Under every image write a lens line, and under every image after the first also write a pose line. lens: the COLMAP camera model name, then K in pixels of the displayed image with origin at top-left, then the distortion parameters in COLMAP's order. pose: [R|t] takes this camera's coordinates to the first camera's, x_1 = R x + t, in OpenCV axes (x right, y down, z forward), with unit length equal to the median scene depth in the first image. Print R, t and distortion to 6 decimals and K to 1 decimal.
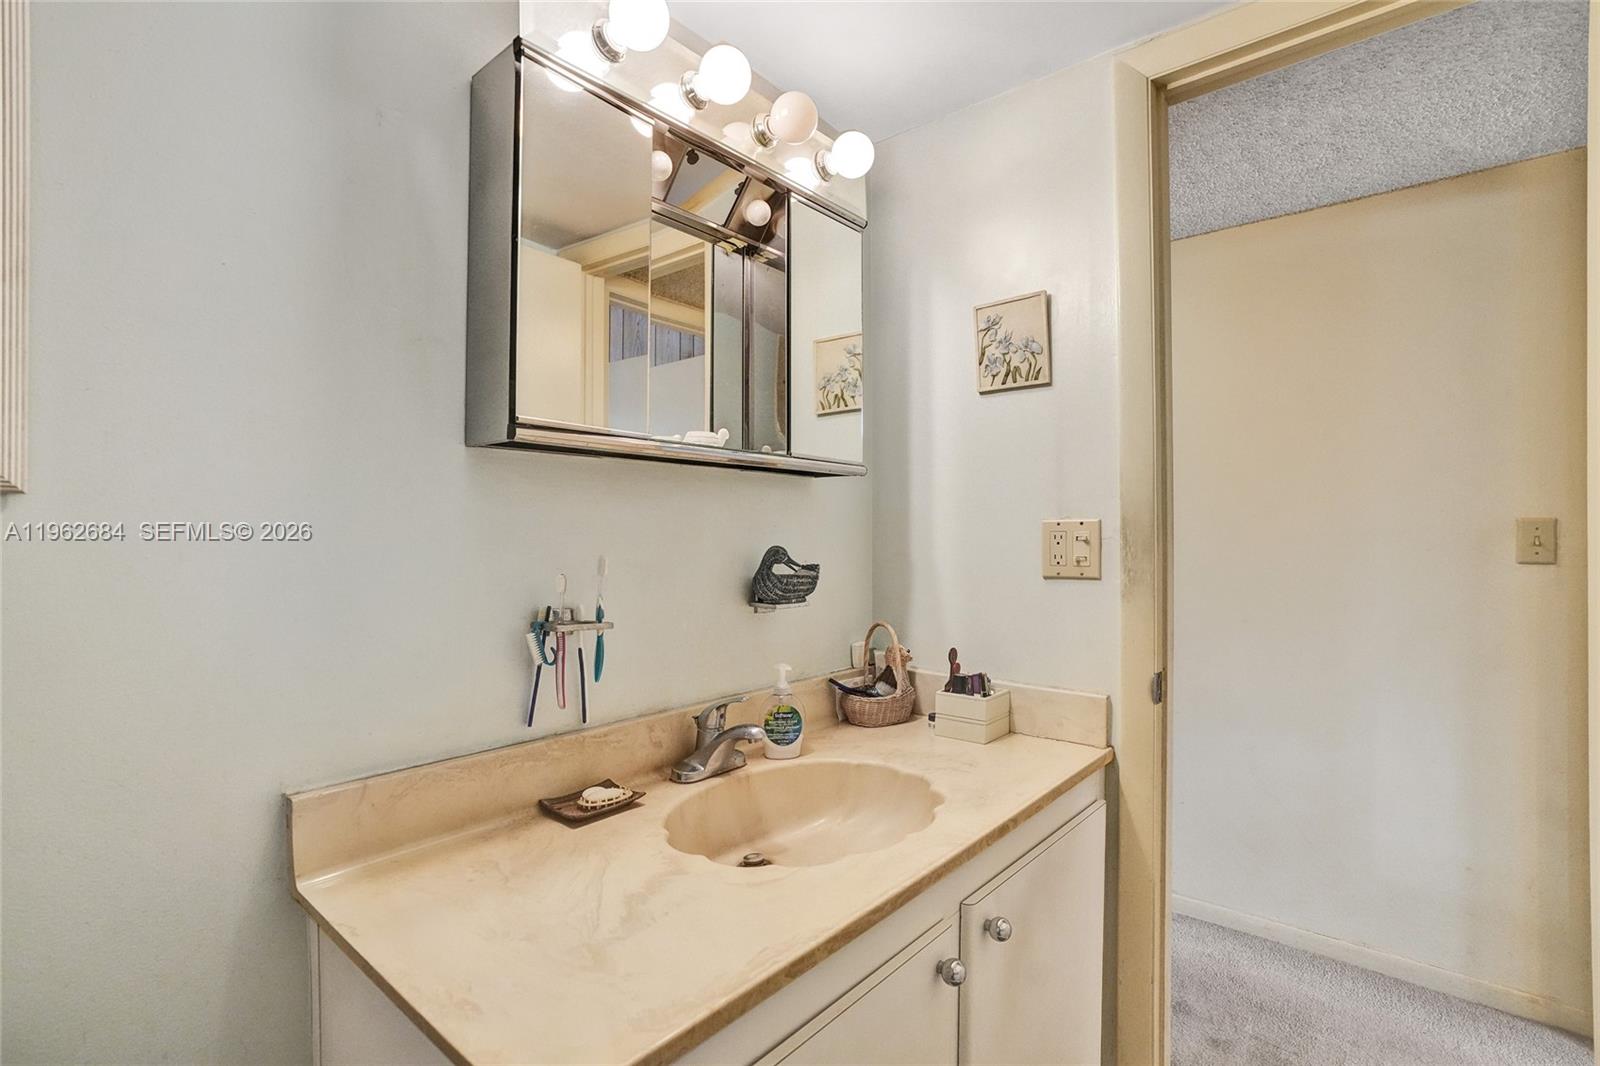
lens RADIAL K [[766.3, 0, 799.1], [0, 766.3, 539.9], [0, 0, 1]] dist [-0.031605, 0.007105]
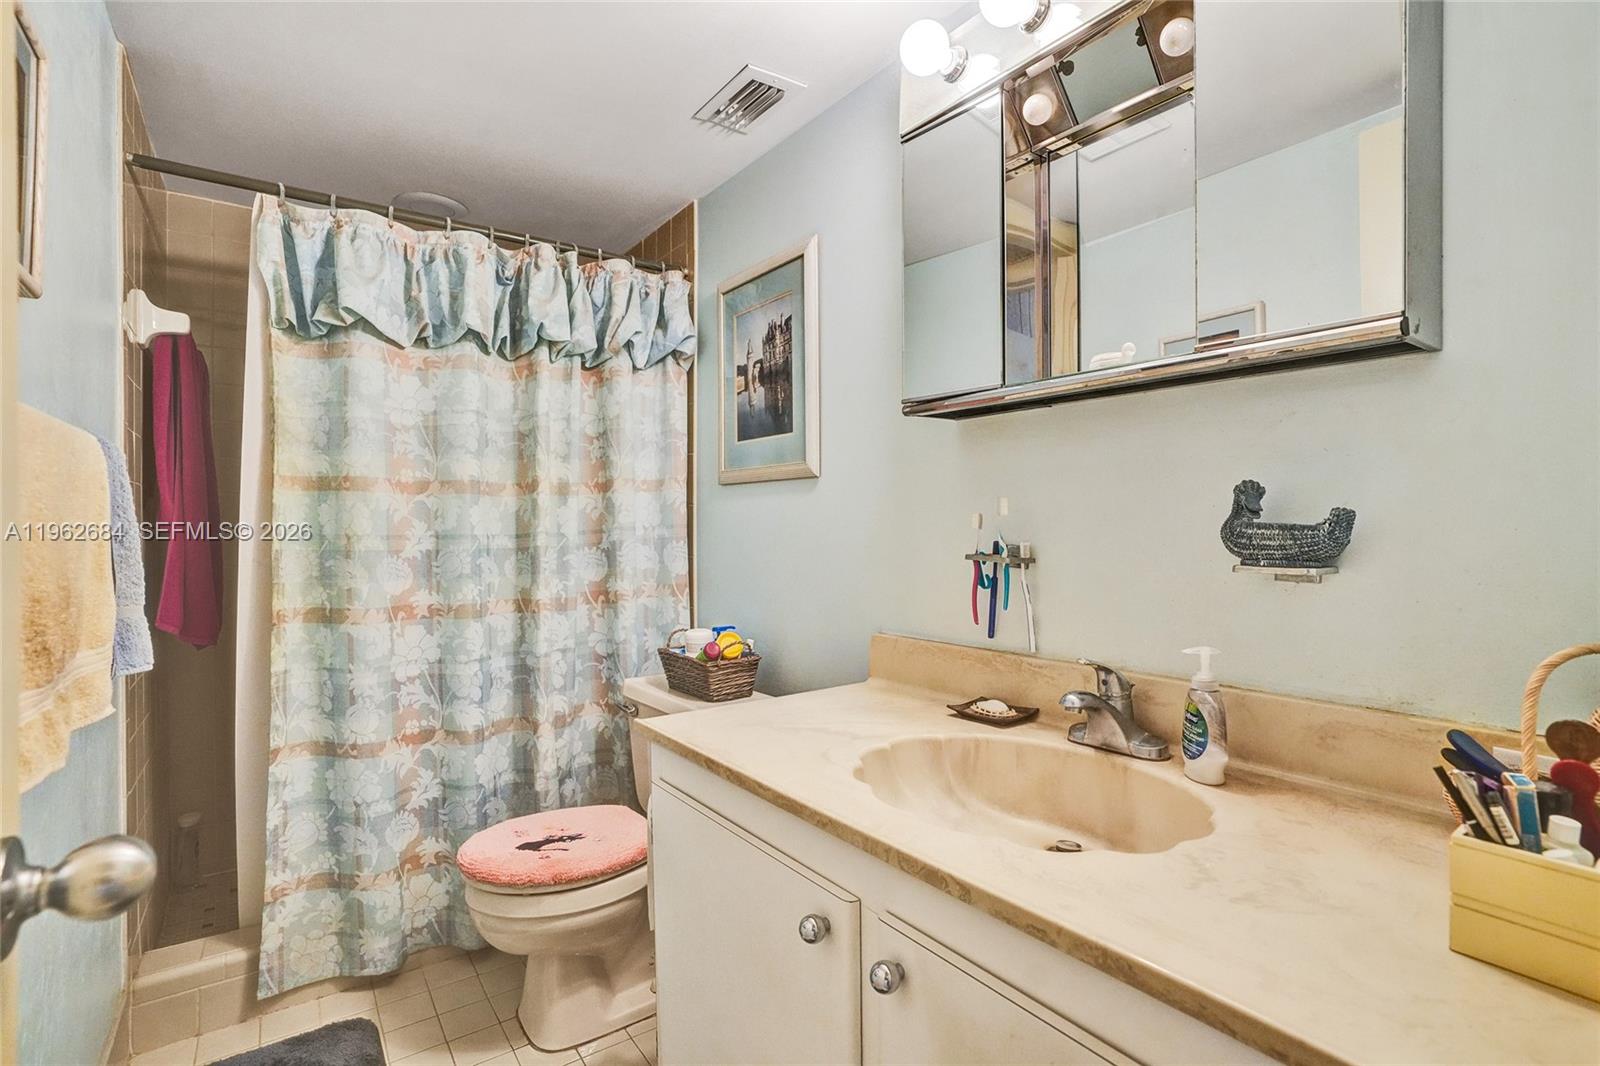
lens RADIAL K [[766.3, 0, 798.9], [0, 766.3, 523.3], [0, 0, 1]] dist [-0.031605, 0.007105]
pose [[-0.221127, 0.007857, -0.975213, 0.802765], [-0.001571, 0.999963, 0.008412, 0.046497], [0.975244, 0.003392, -0.221107, 0.855518]]
